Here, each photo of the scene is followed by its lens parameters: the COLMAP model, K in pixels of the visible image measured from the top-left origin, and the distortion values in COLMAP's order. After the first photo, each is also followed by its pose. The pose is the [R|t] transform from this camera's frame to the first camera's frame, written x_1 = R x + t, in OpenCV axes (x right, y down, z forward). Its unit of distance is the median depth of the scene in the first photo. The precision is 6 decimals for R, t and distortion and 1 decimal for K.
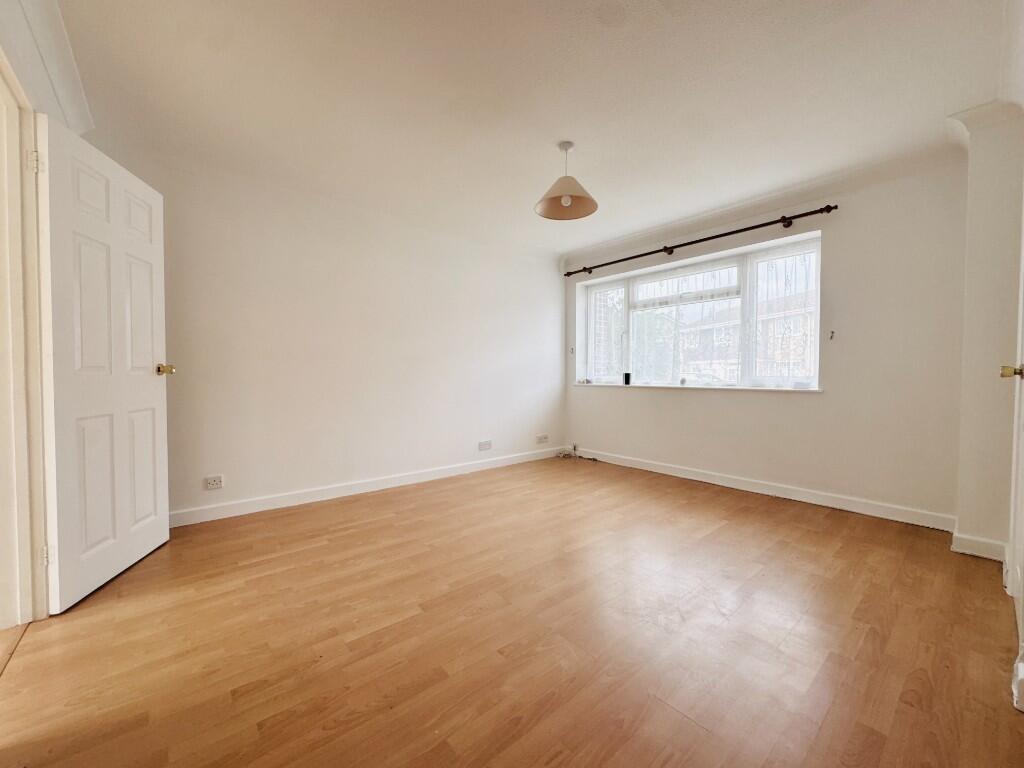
lens RADIAL K [[408.5, 0, 512.0], [0, 408.5, 384.0], [0, 0, 1]] dist [-0.001831, -0.000299]
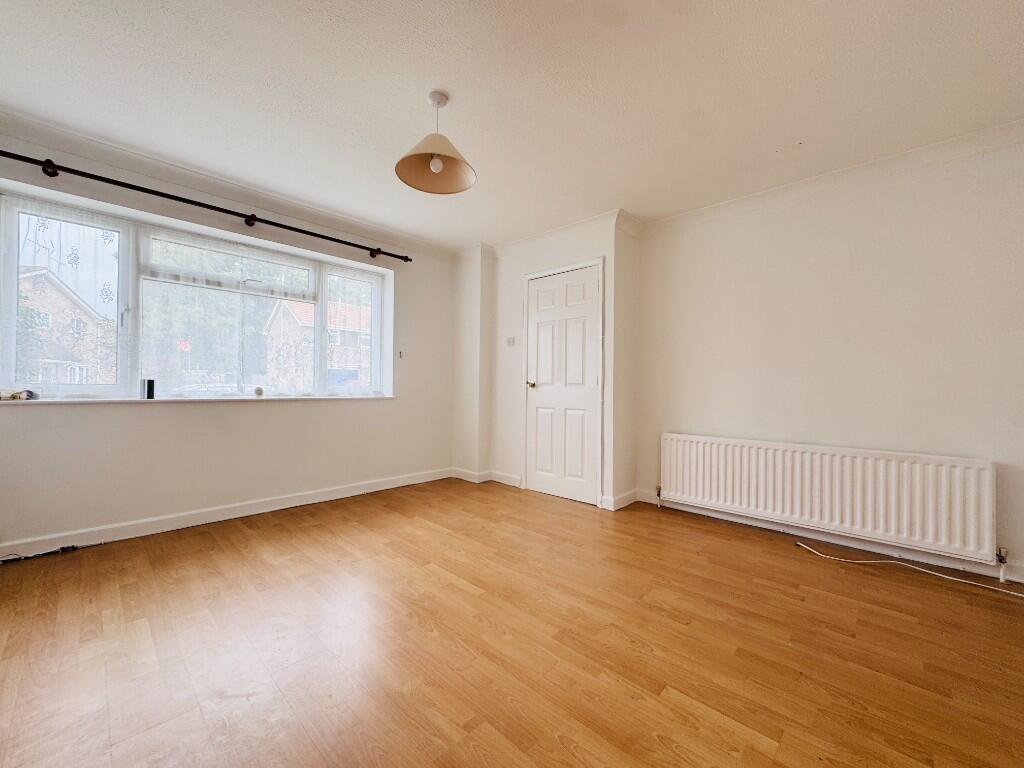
lens RADIAL K [[408.5, 0, 512.0], [0, 408.5, 384.0], [0, 0, 1]] dist [-0.001831, -0.000299]
pose [[-0.106952, 0.001596, 0.994263, -0.535046], [0.012287, 0.999924, -0.000283, -0.019528], [-0.994188, 0.012186, -0.106964, 0.755998]]
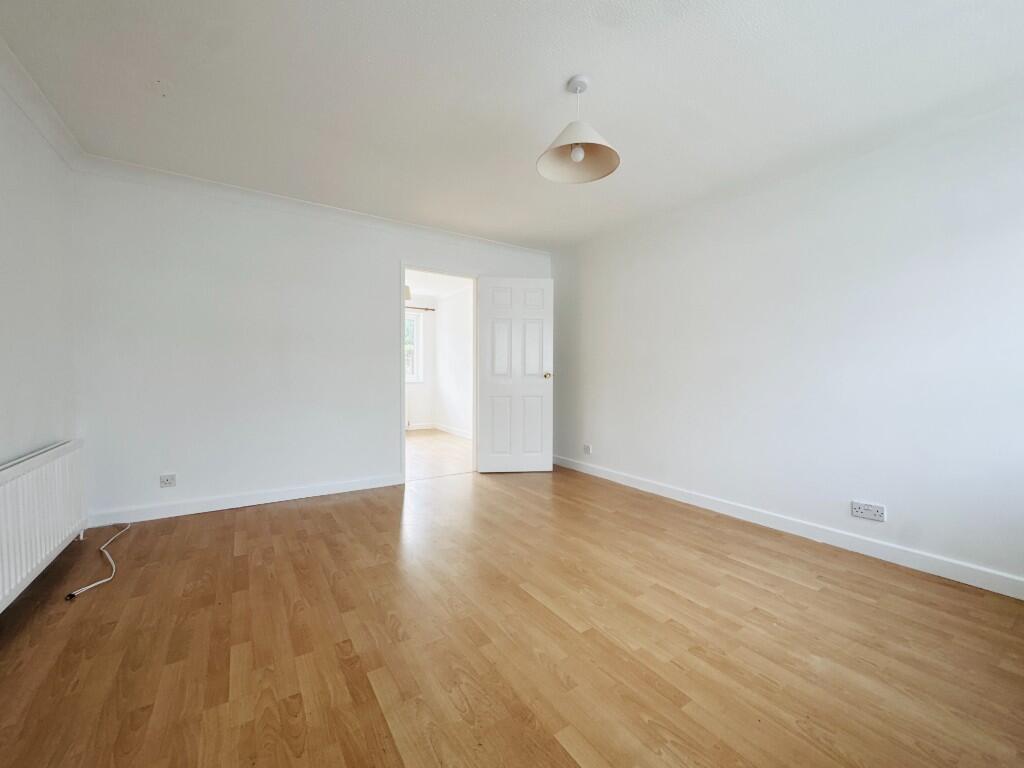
lens RADIAL K [[408.5, 0, 512.0], [0, 408.5, 384.0], [0, 0, 1]] dist [-0.001831, -0.000299]
pose [[-0.116959, 0.020106, -0.992933, 0.732024], [-0.031830, 0.999206, 0.023983, -0.028491], [0.992627, 0.034410, -0.116226, 0.787006]]
